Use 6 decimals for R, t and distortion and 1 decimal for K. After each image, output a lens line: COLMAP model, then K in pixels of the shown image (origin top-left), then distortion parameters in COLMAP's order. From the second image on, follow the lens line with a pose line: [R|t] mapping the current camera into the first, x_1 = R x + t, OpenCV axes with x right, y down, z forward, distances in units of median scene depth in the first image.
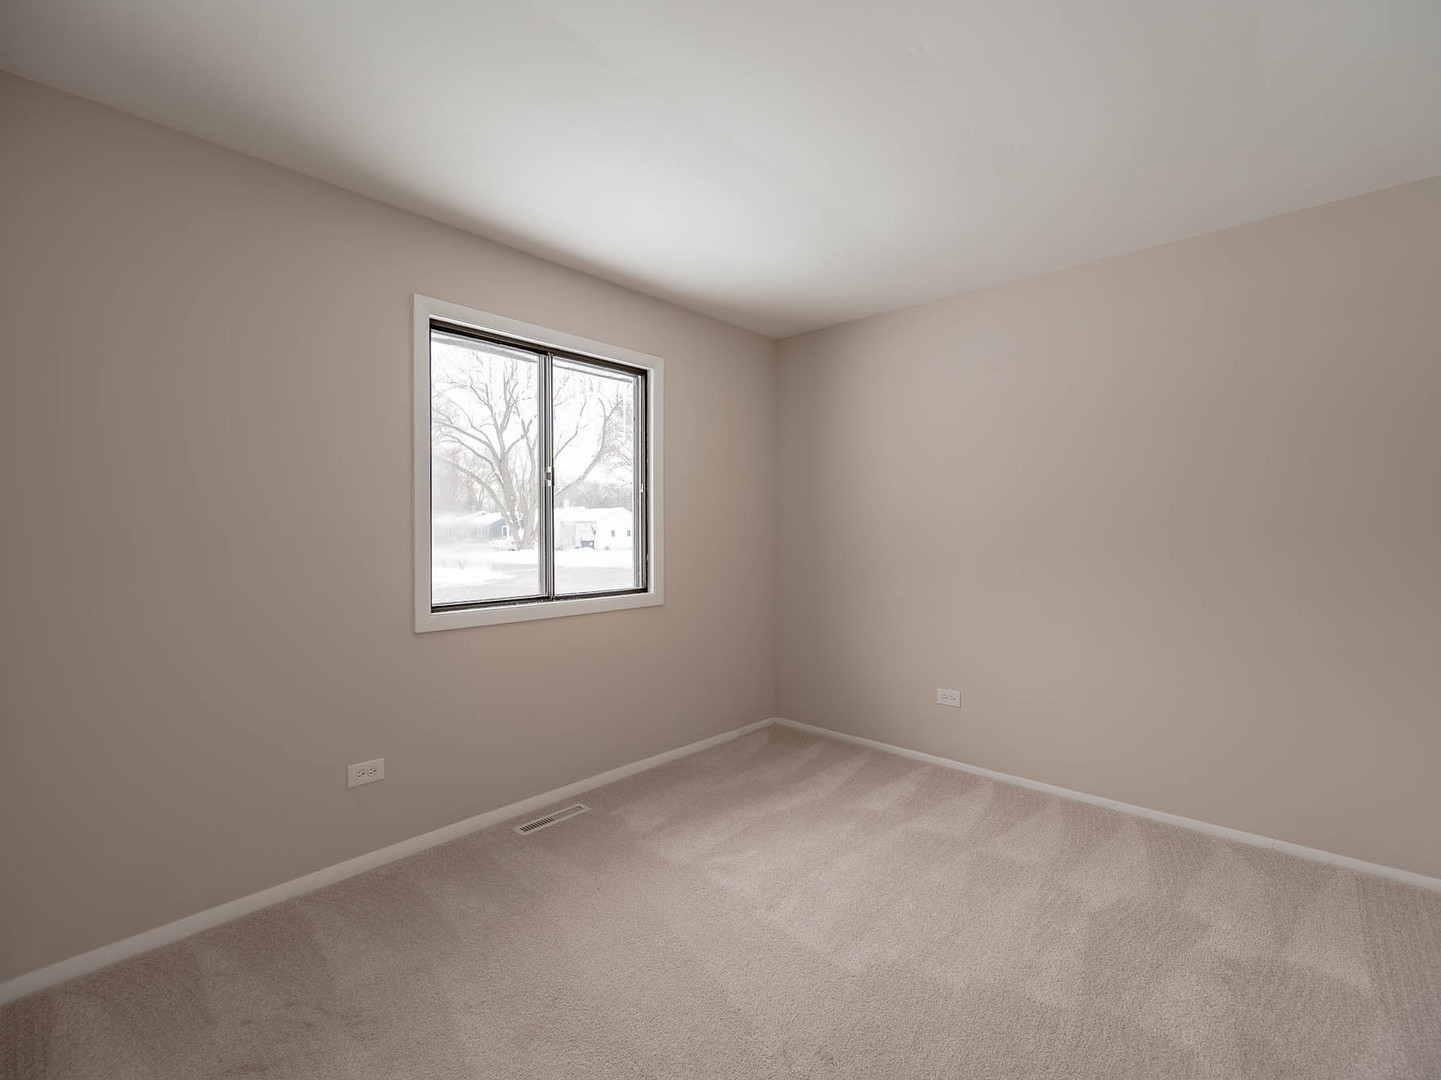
lens RADIAL K [[653.4, 0, 720.5], [0, 653.4, 540.0], [0, 0, 1]] dist [-0.002687, -0.000423]
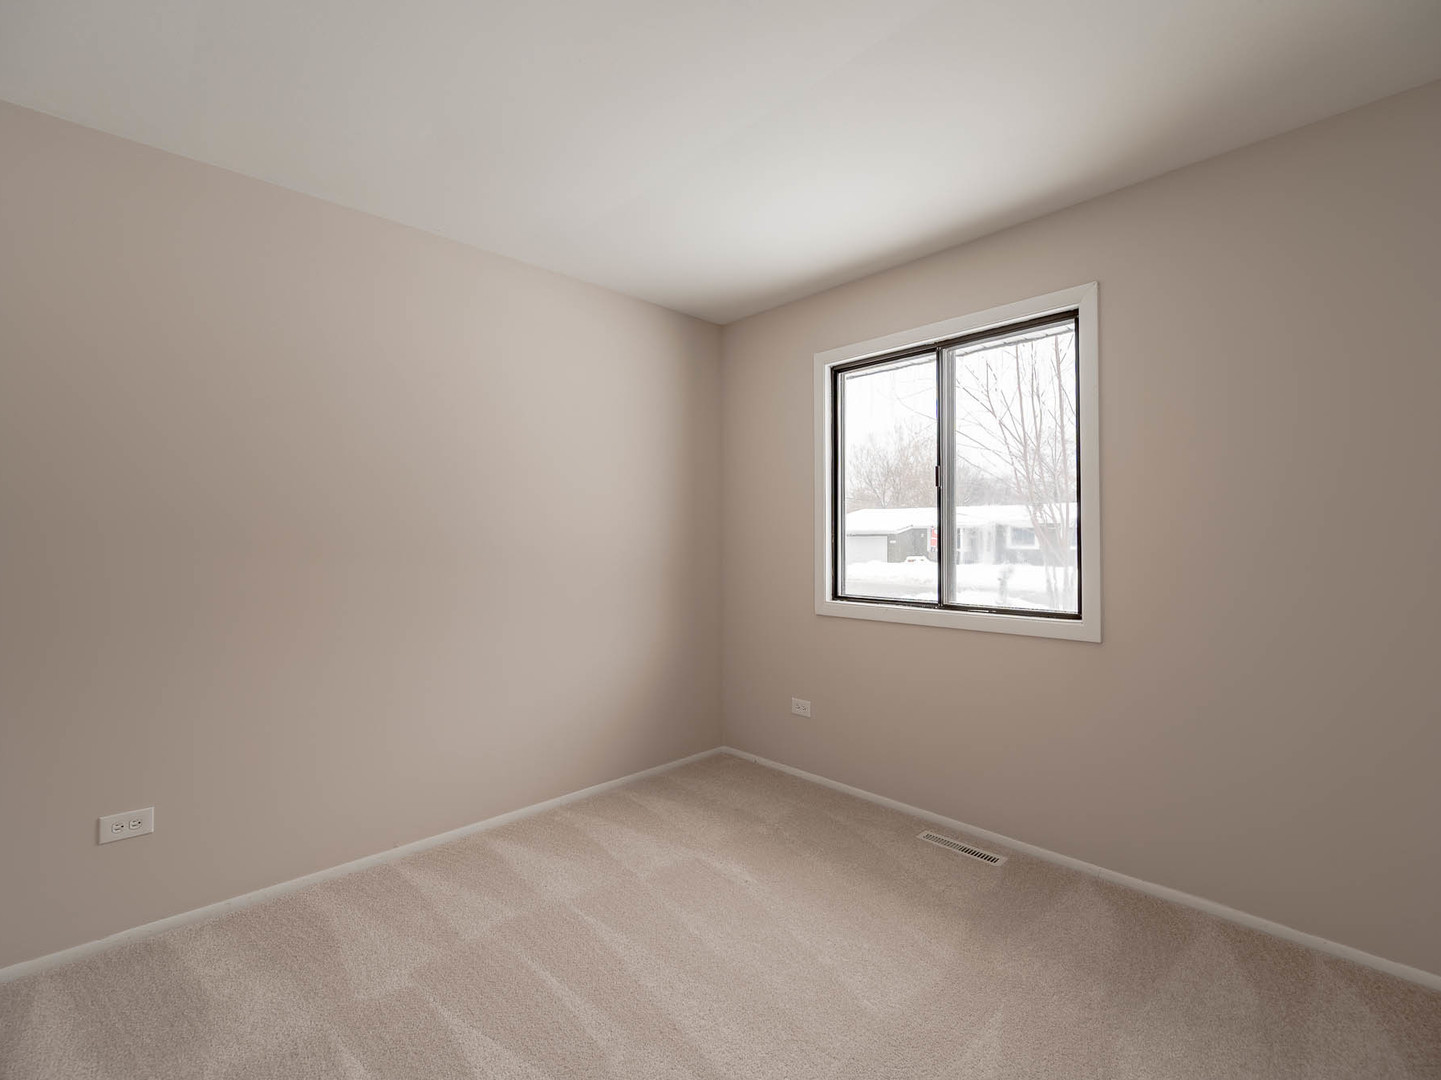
lens RADIAL K [[653.4, 0, 720.5], [0, 653.4, 540.0], [0, 0, 1]] dist [-0.002687, -0.000423]
pose [[-0.083715, 0.006189, -0.996471, 0.695736], [-0.006542, 0.999956, 0.006760, -0.010215], [0.996468, 0.007085, -0.083670, 0.751073]]
